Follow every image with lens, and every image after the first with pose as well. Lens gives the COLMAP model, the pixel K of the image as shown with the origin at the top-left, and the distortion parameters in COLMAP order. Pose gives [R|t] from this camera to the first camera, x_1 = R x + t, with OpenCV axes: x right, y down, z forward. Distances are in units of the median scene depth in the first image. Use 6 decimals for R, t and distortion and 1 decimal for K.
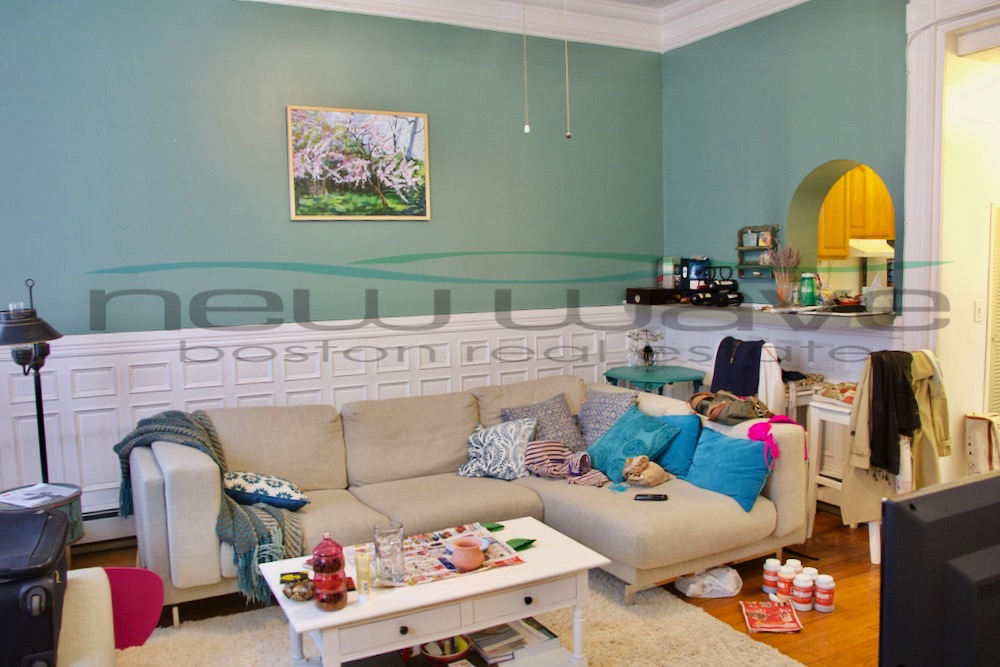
lens RADIAL K [[693.5, 0, 485.3], [0, 693.5, 333.1], [0, 0, 1]] dist [-0.138678, 0.090680]
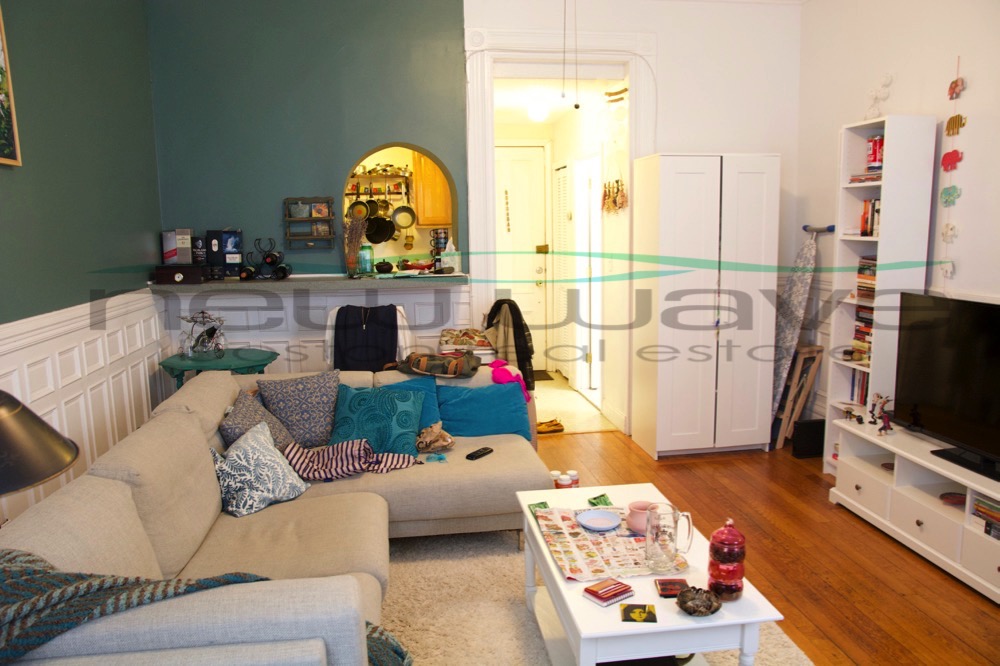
lens RADIAL K [[693.5, 0, 485.3], [0, 693.5, 332.6], [0, 0, 1]] dist [-0.138678, 0.090680]
pose [[0.404541, -0.121991, 0.906347, -0.465823], [0.090554, 0.991536, 0.093039, -0.029696], [-0.910026, 0.044436, 0.412163, 0.360451]]
